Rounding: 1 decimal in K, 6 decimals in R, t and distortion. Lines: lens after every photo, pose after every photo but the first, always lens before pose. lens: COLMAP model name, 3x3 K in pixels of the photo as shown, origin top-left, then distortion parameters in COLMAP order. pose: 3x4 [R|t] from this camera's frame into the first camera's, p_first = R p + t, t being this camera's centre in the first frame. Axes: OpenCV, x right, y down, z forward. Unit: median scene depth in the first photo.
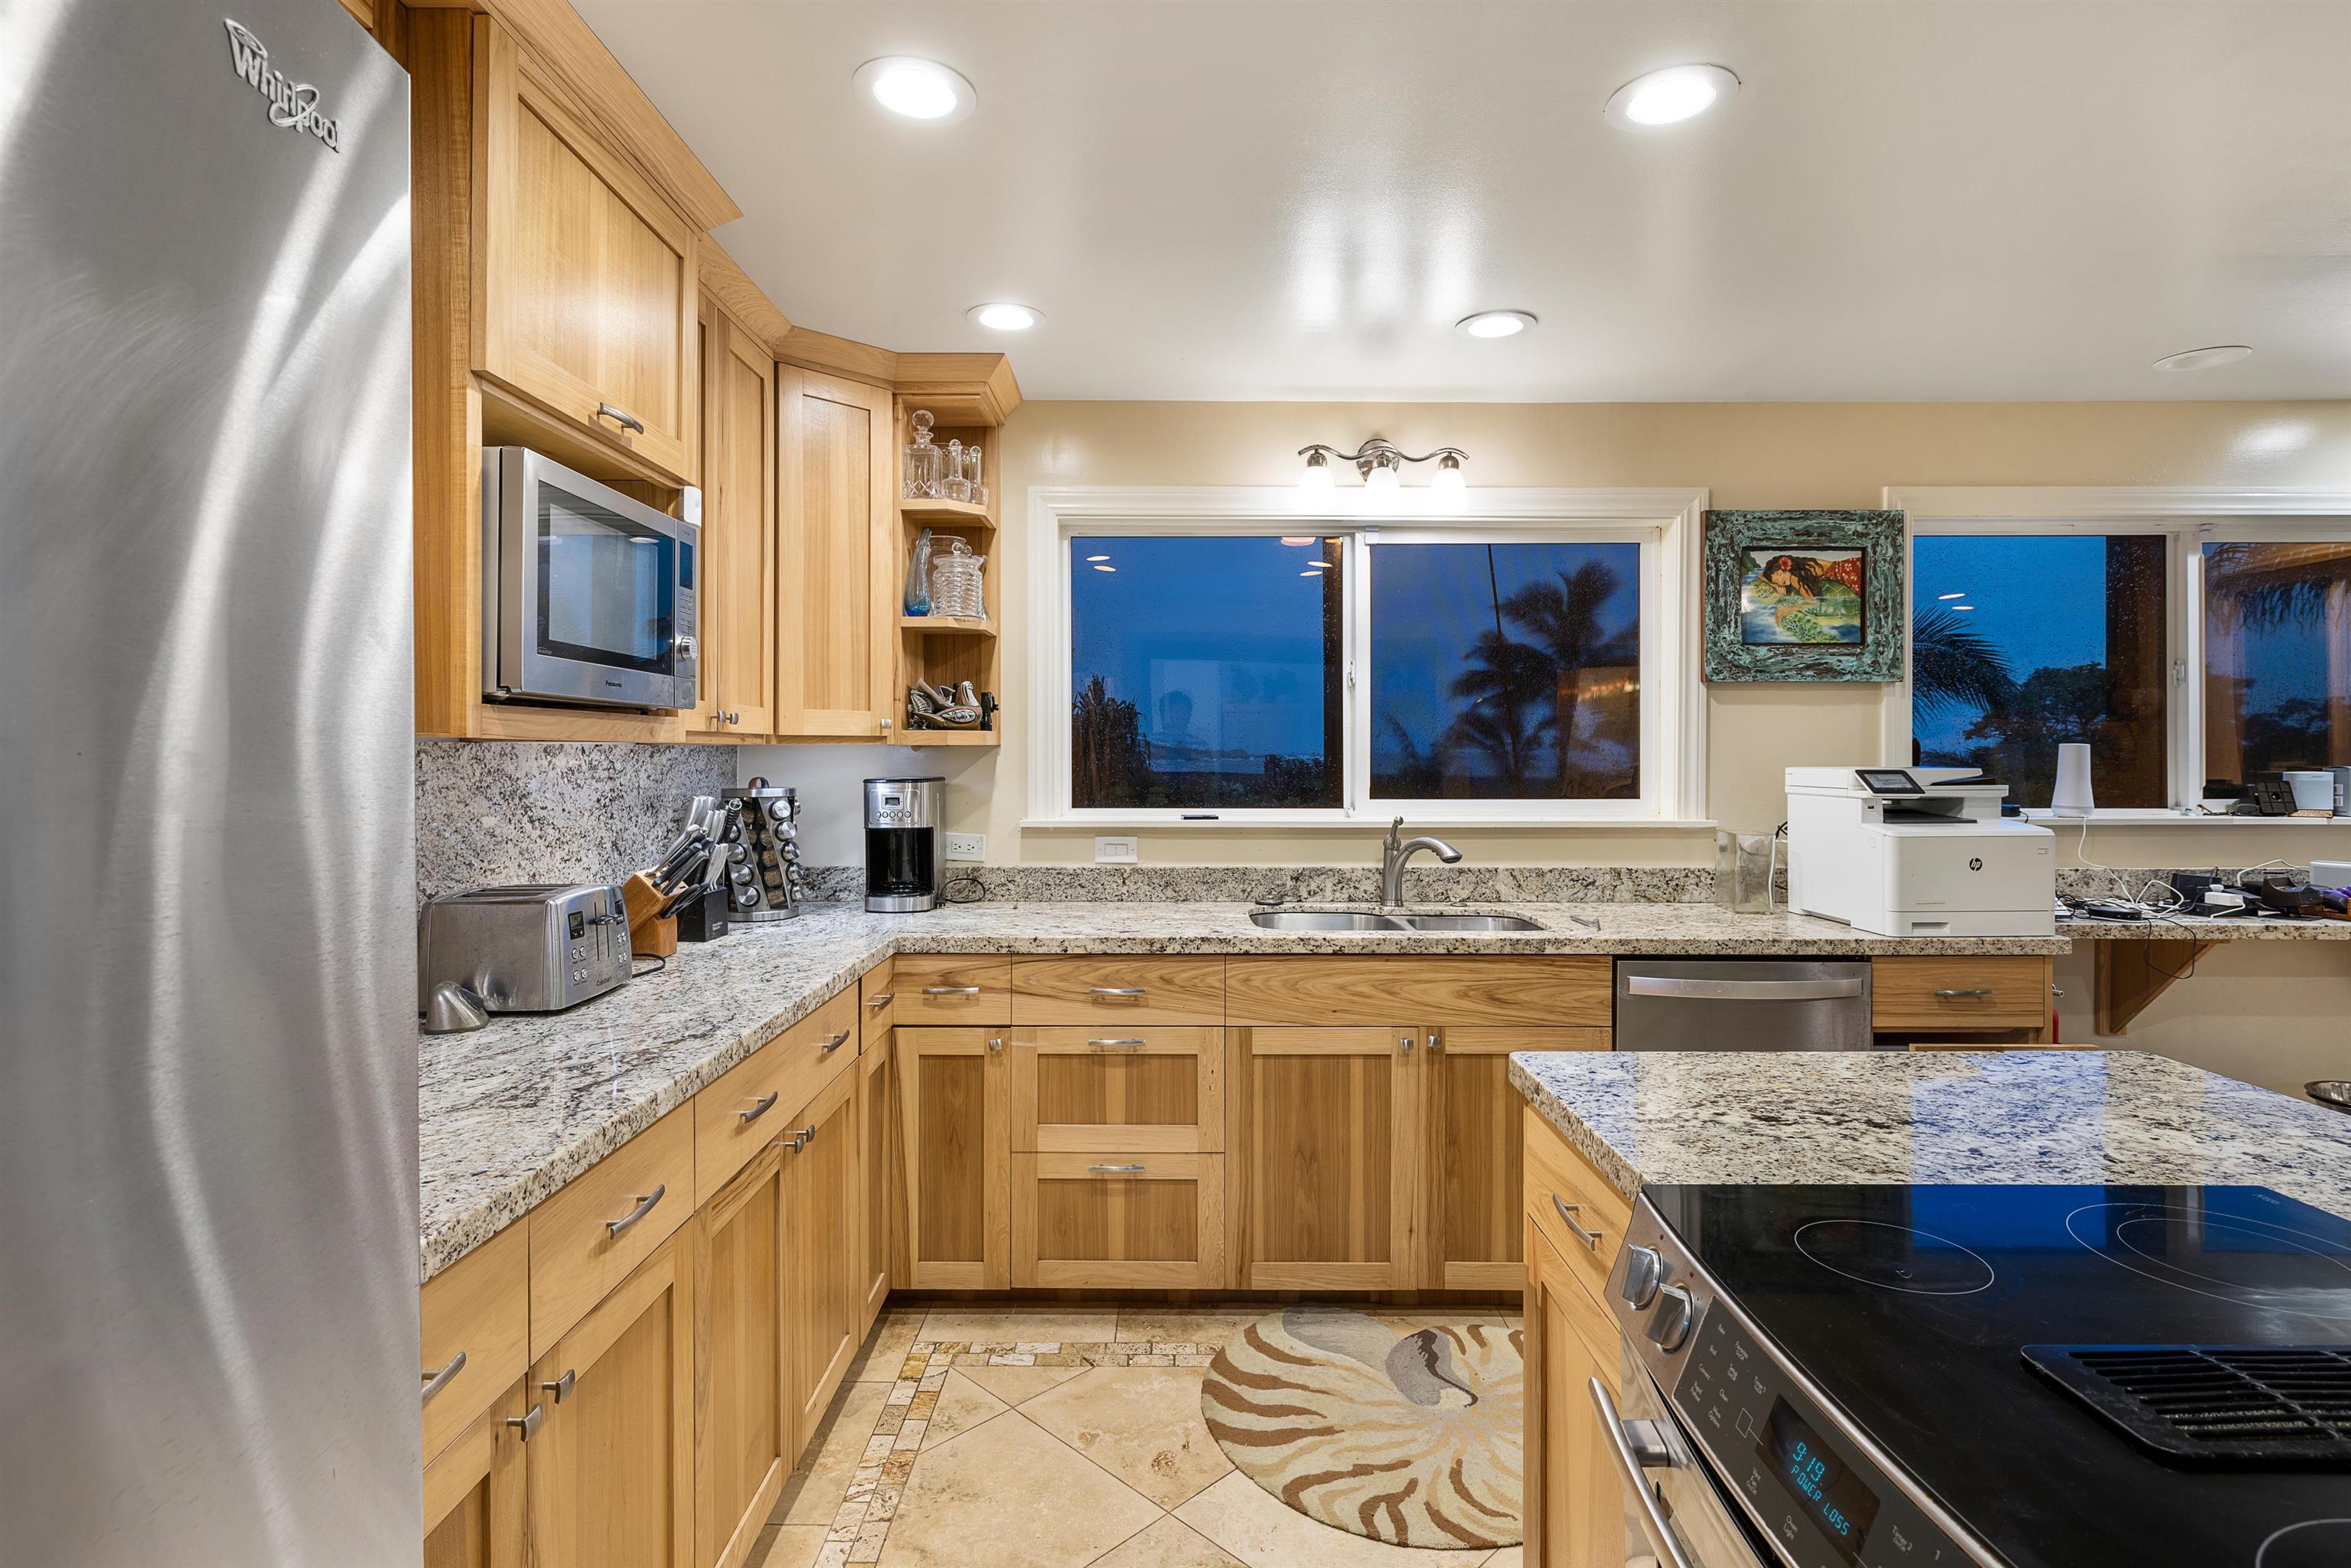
lens RADIAL K [[1167.9, 0, 1166.2], [0, 1167.9, 753.2], [0, 0, 1]] dist [-0.000815, 0.000094]
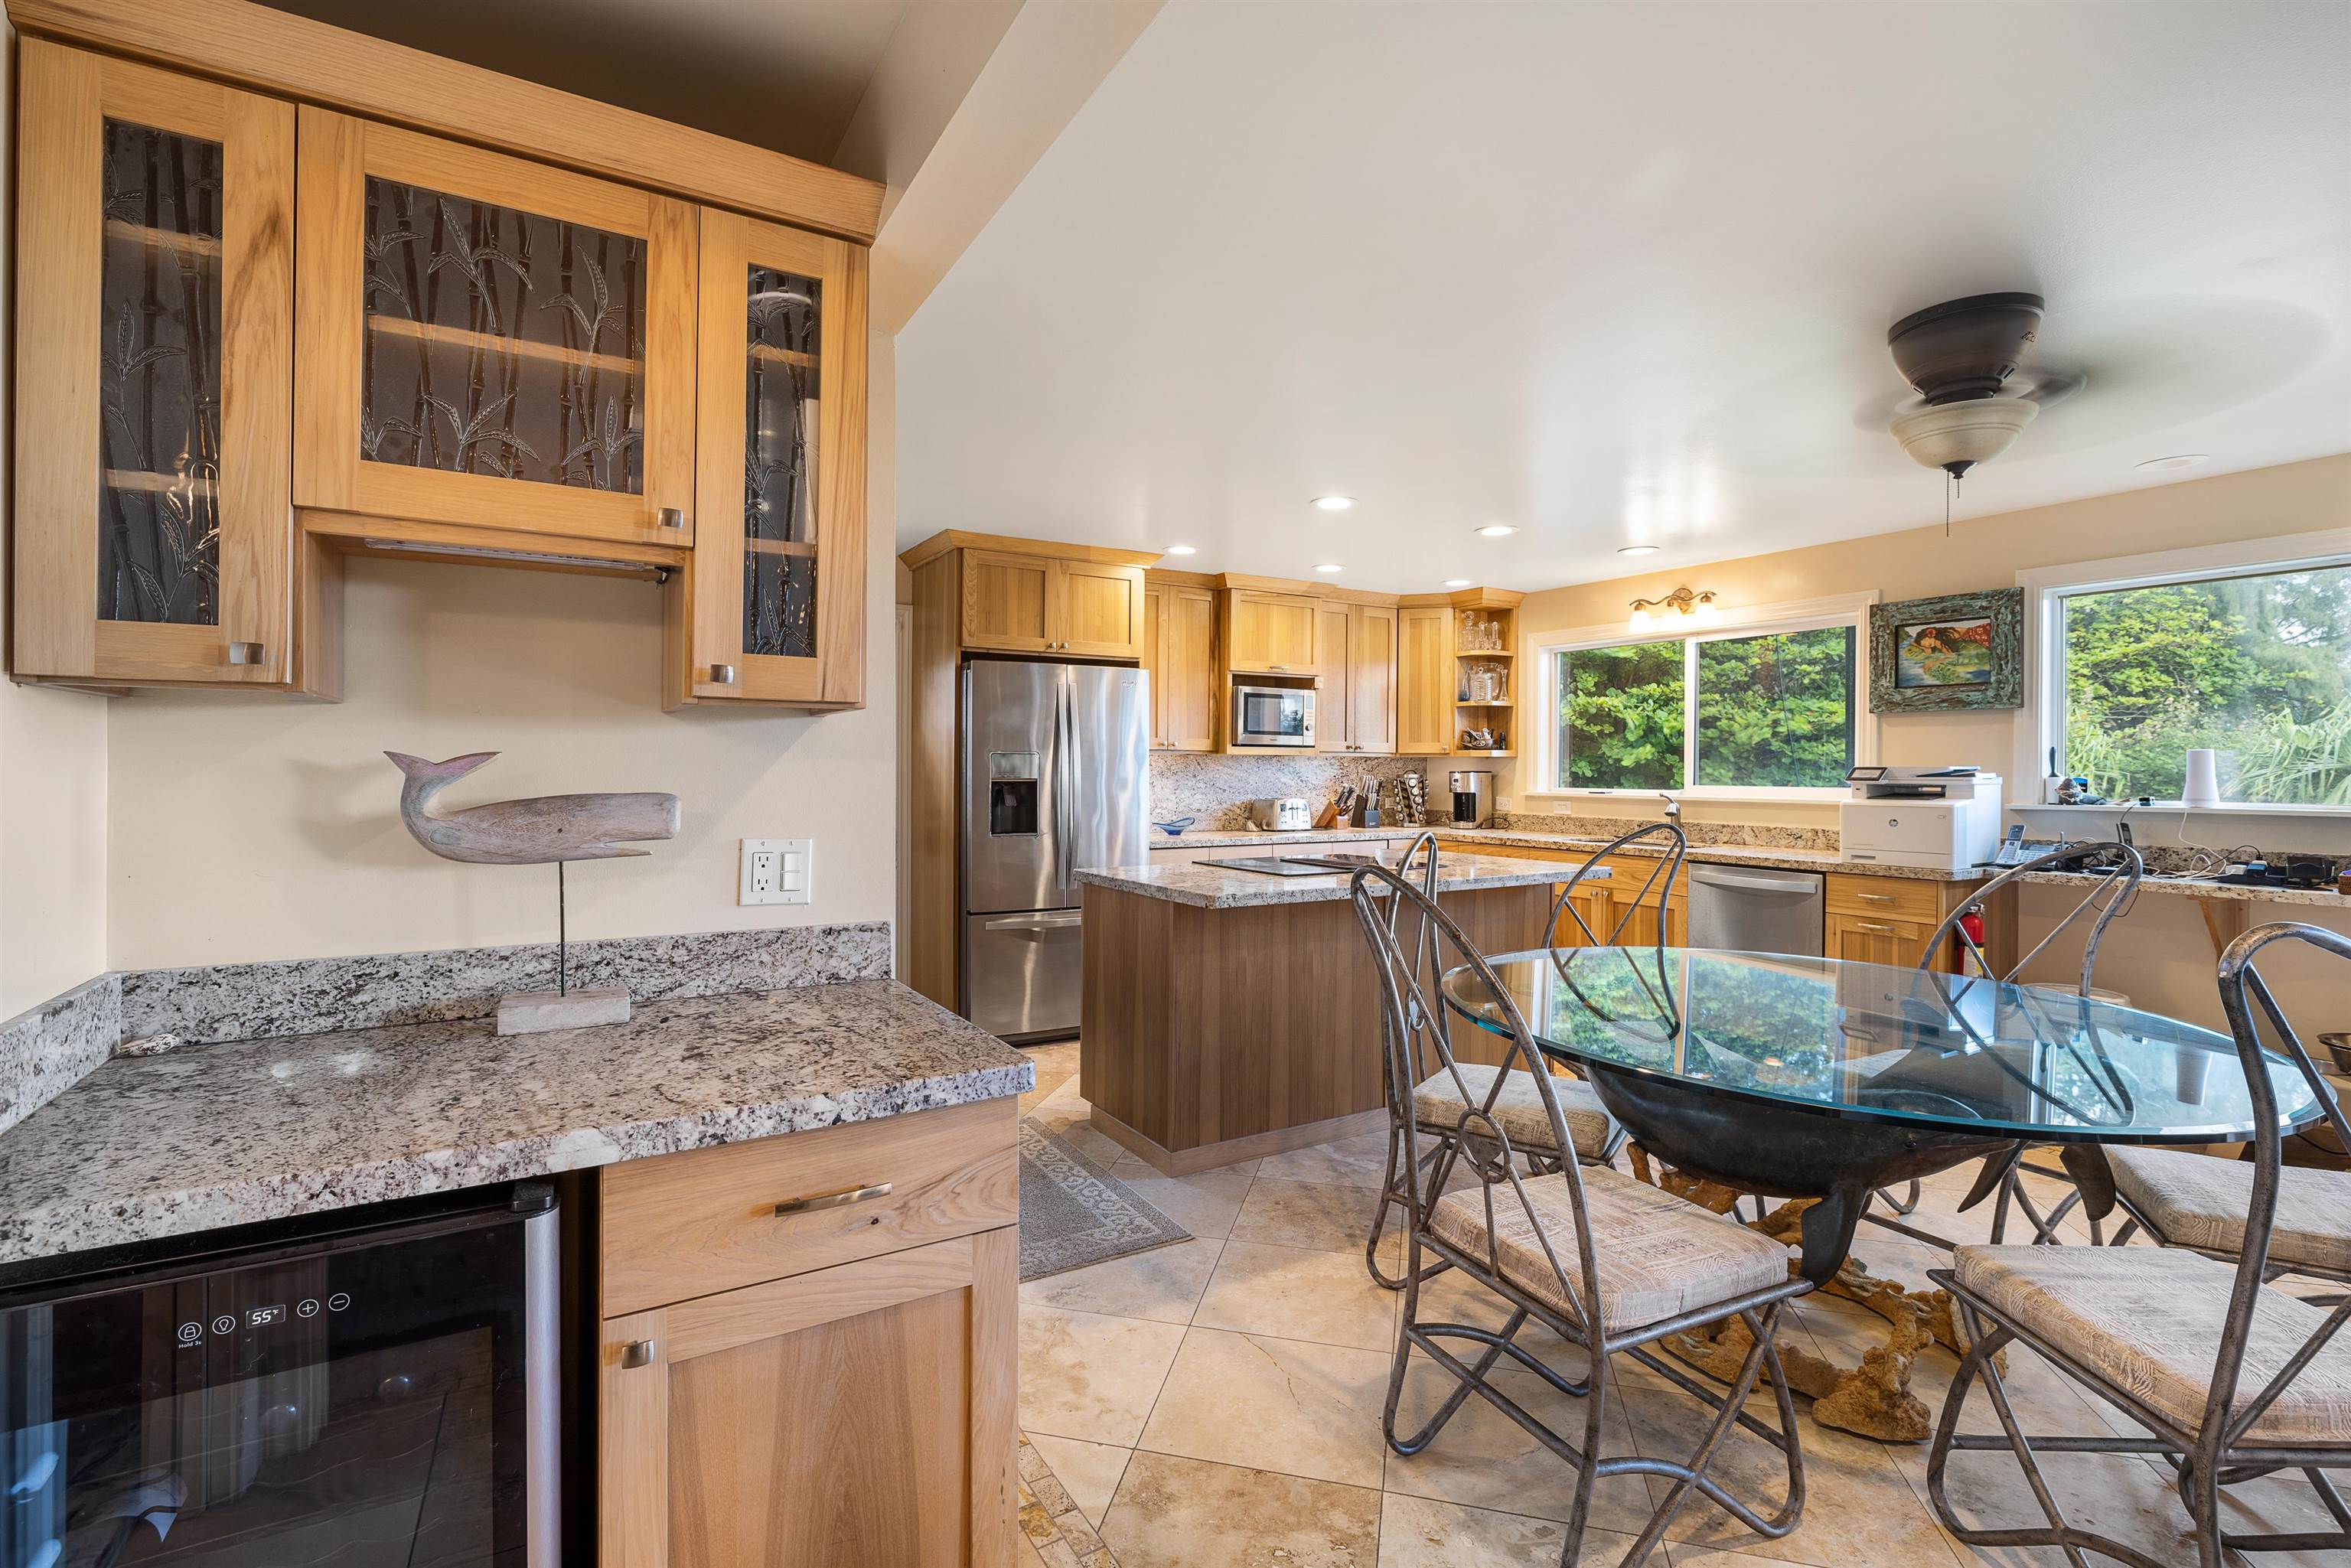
lens RADIAL K [[1052.4, 0, 1149.0], [0, 1052.4, 772.6], [0, 0, 1]] dist [-0.001272, -0.000104]
pose [[0.507818, 0.005933, -0.861444, 1.196975], [-0.005054, 0.999980, 0.003908, 0.018583], [0.861450, 0.002370, 0.507837, -0.566715]]
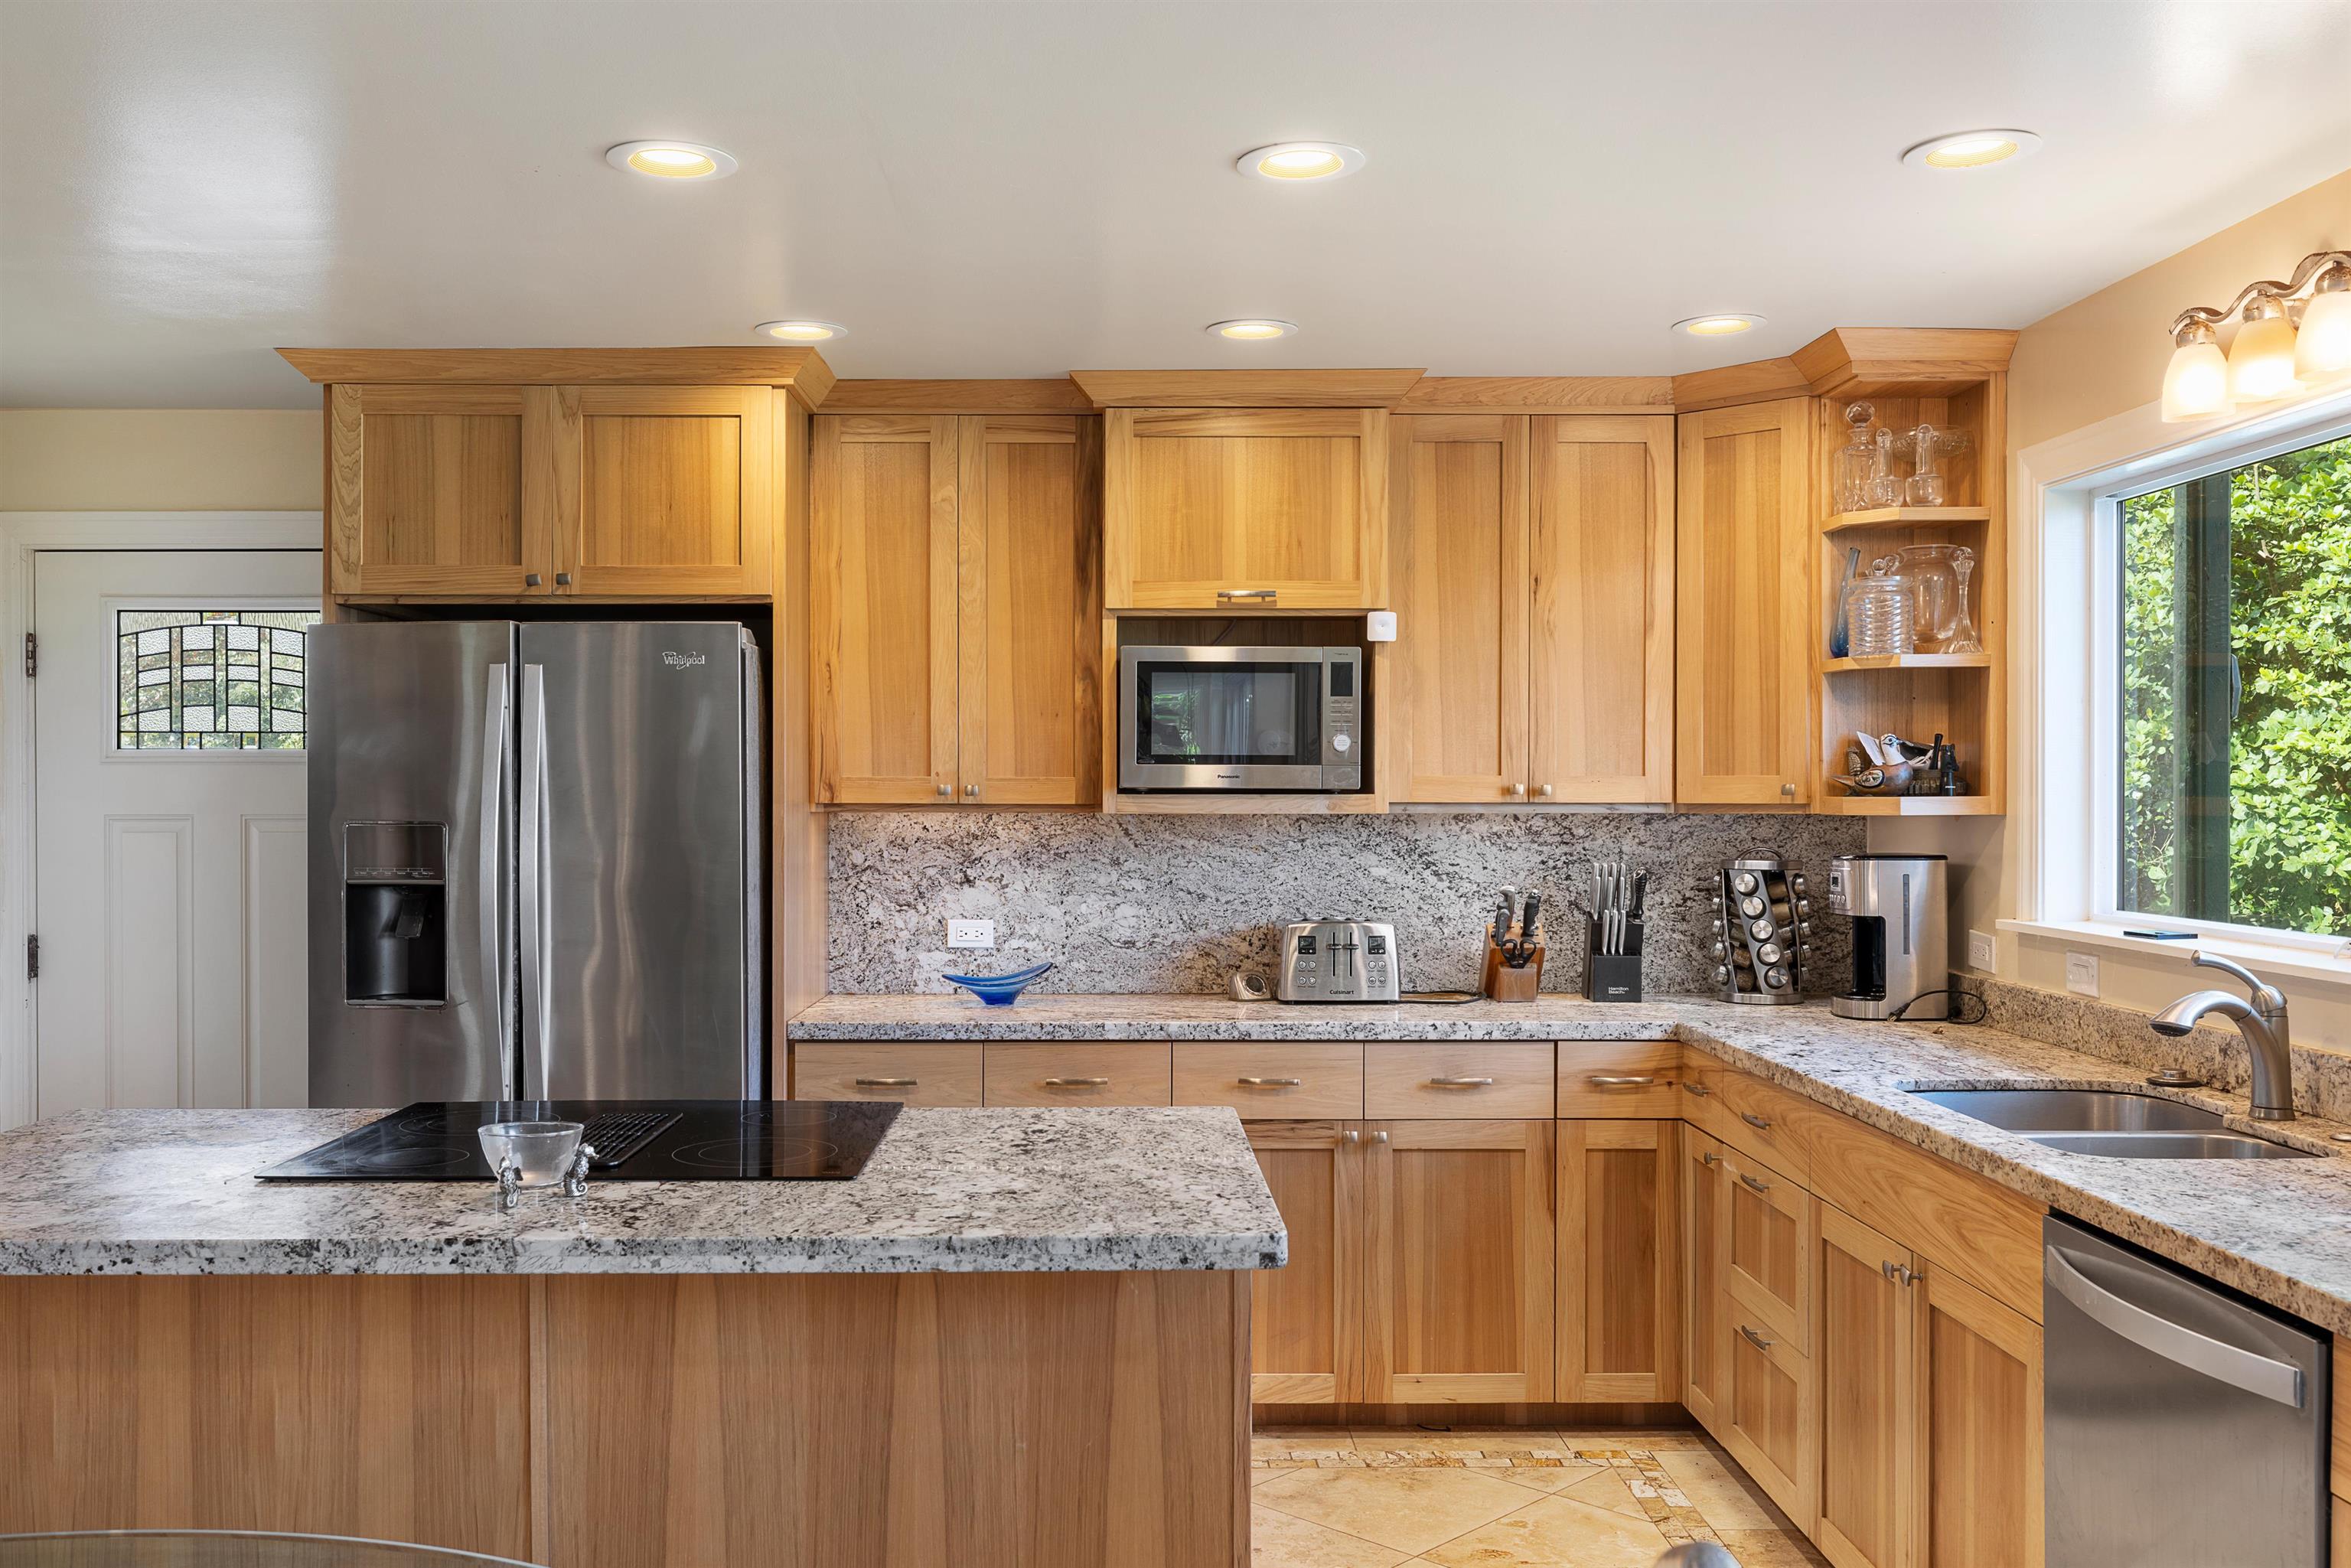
lens RADIAL K [[1966.1, 0, 1119.5], [0, 1966.1, 812.0], [0, 0, 1]] dist [0.002365, 0.002180]
pose [[0.011570, 0.010312, -0.999880, 1.093699], [-0.000425, 0.999947, 0.010308, -0.021359], [0.999933, 0.000306, 0.011574, 0.446365]]
